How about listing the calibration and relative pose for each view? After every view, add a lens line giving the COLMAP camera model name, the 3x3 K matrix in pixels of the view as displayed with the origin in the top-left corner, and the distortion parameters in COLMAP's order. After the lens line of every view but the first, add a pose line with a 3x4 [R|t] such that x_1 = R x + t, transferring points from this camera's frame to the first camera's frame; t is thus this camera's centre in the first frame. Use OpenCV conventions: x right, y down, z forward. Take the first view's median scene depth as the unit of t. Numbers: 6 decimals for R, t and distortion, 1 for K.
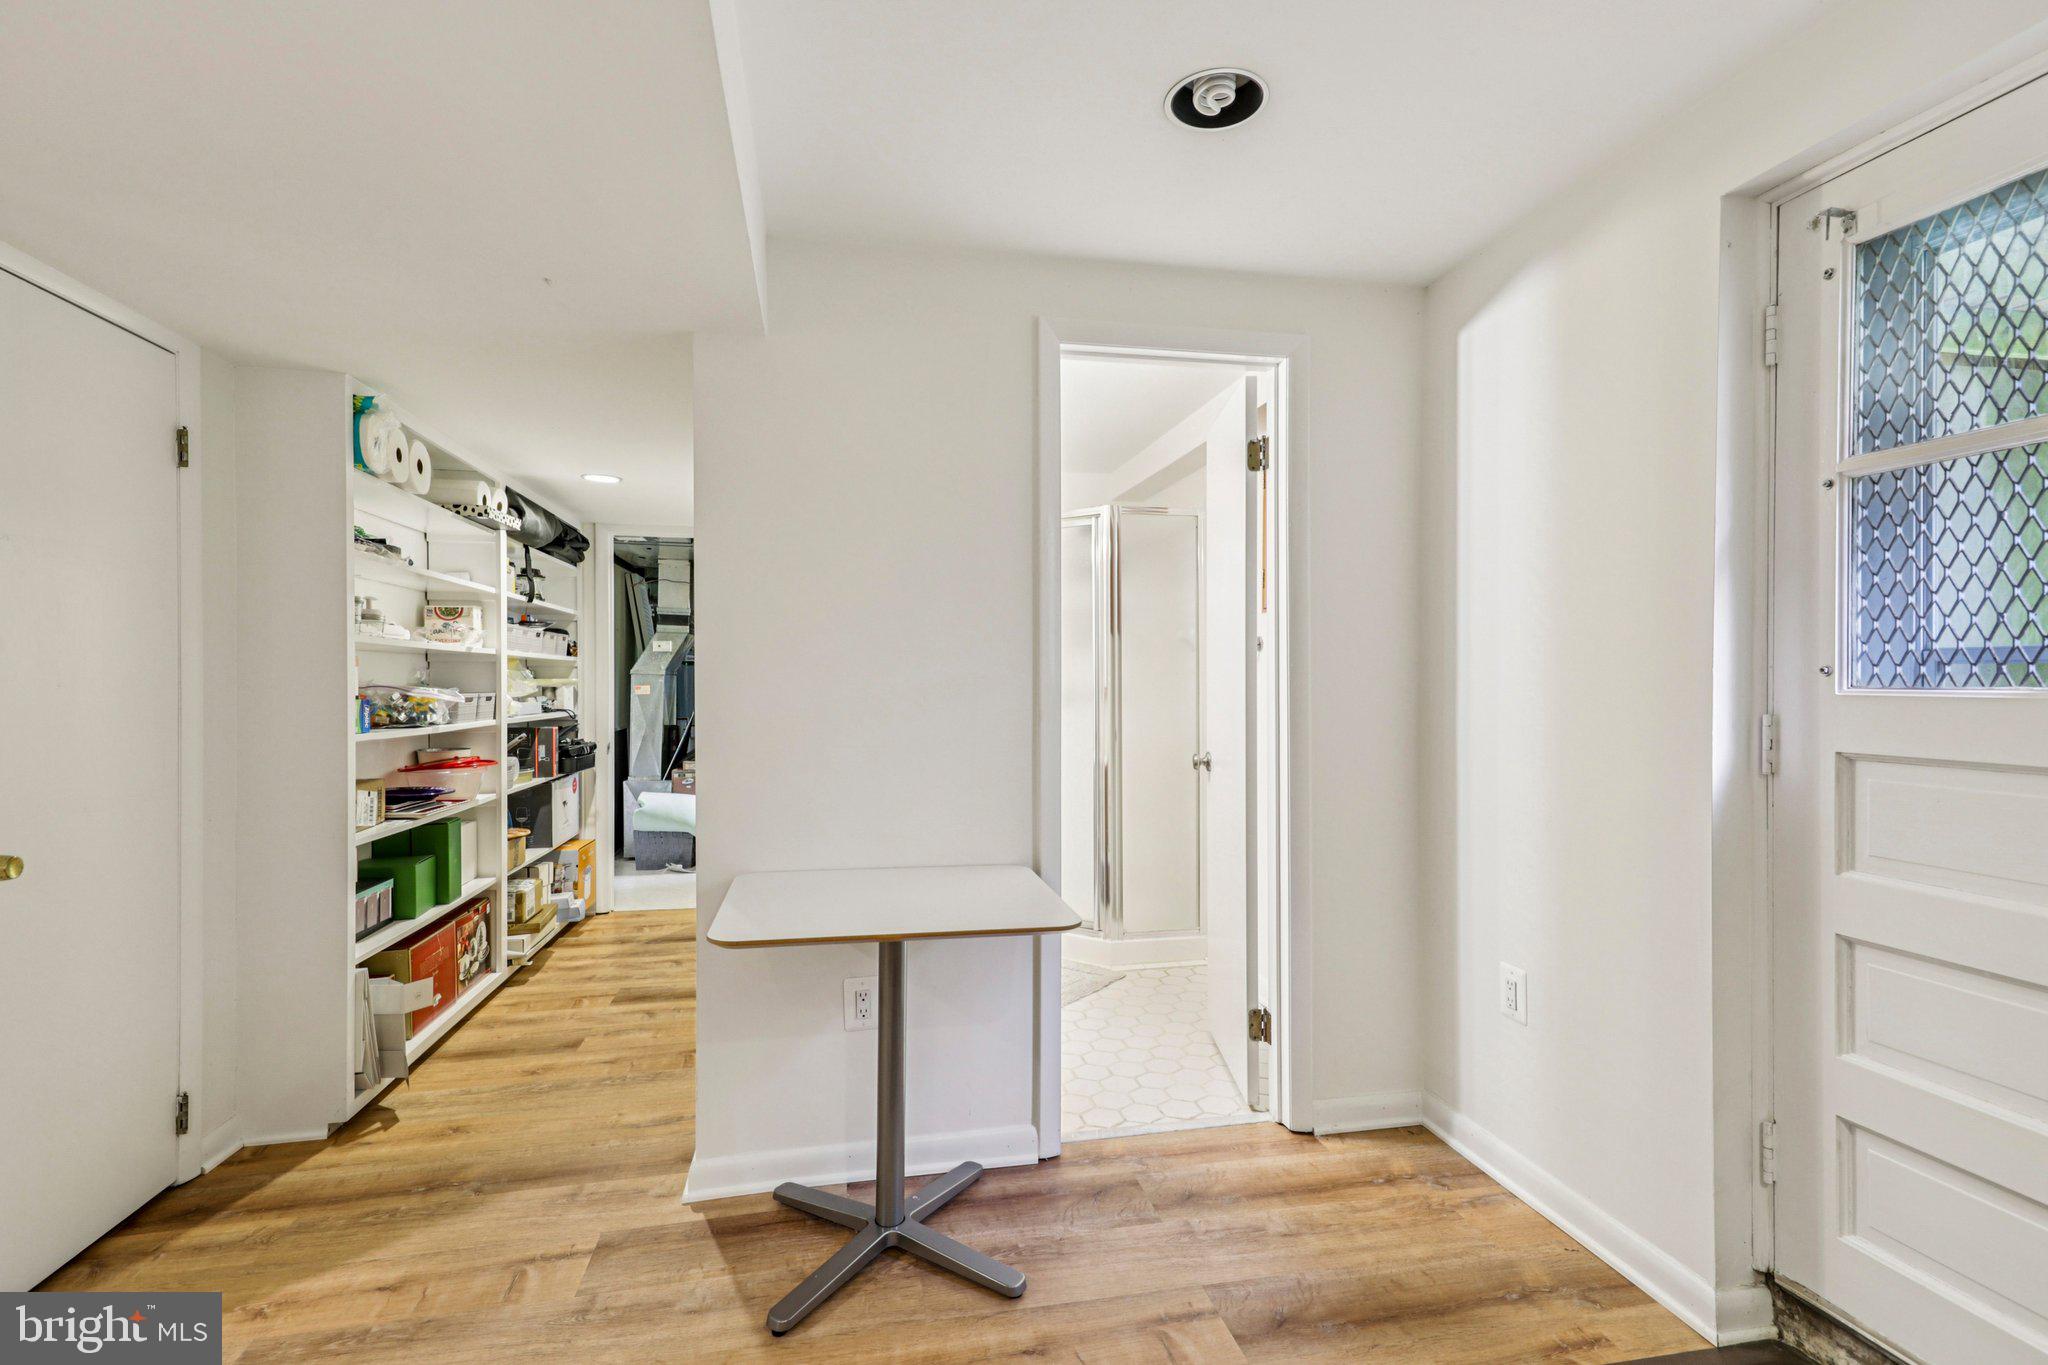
lens RADIAL K [[942.1, 0, 1026.7], [0, 942.1, 680.3], [0, 0, 1]] dist [0.001994, -0.000619]
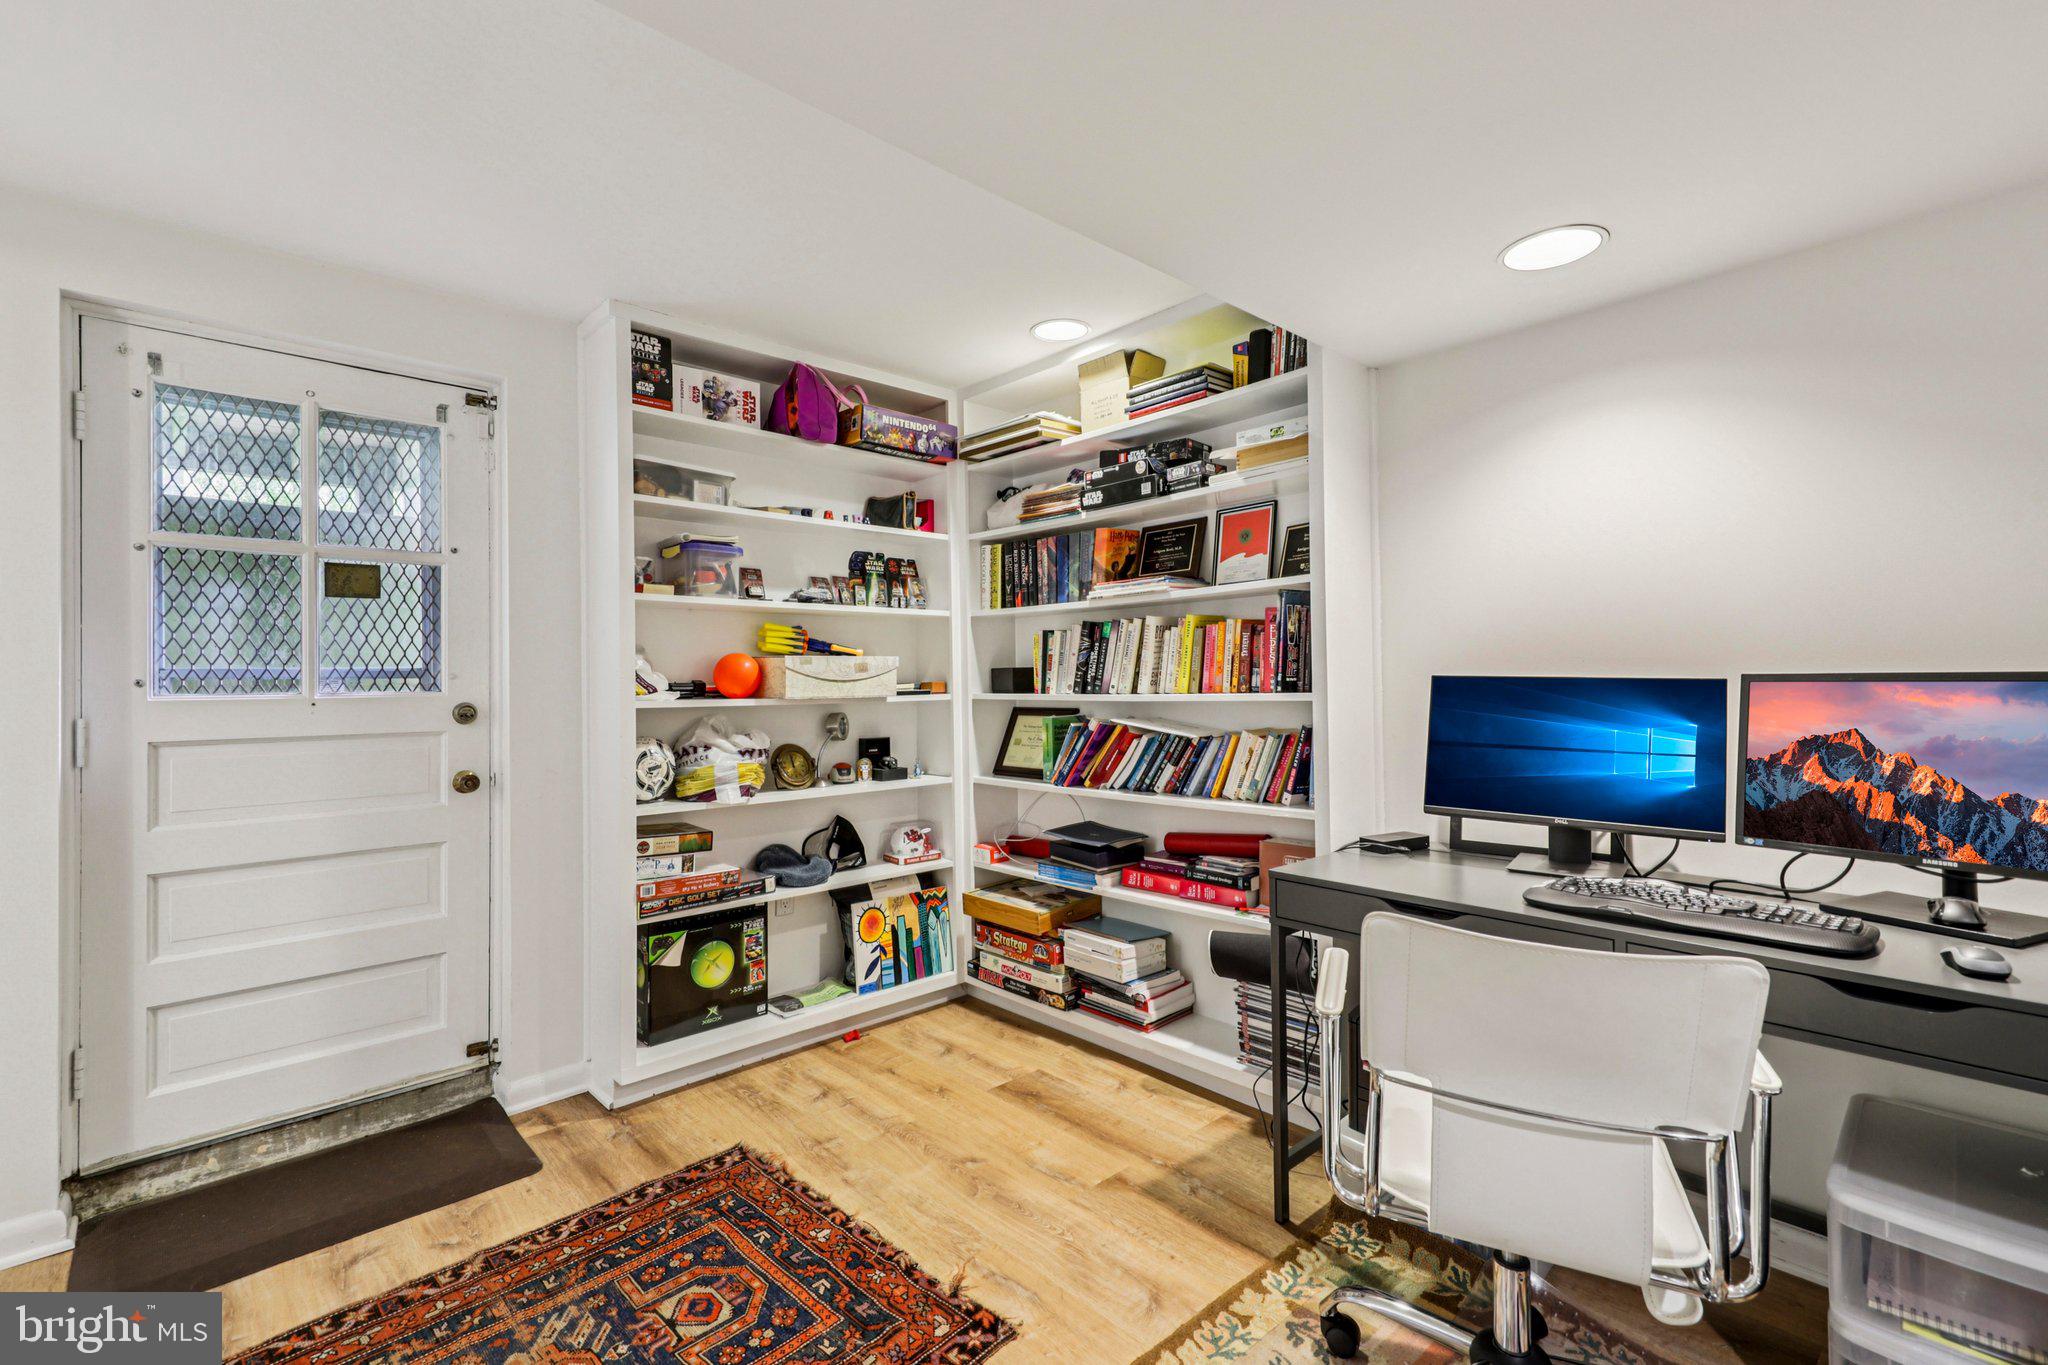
lens RADIAL K [[929.6, 0, 1022.8], [0, 929.6, 684.0], [0, 0, 1]] dist [0.025687, -0.001504]
pose [[-0.514231, 0.006274, 0.857629, -0.995456], [0.015596, 0.999876, 0.002036, 0.007696], [-0.857510, 0.014422, -0.514265, 0.616952]]
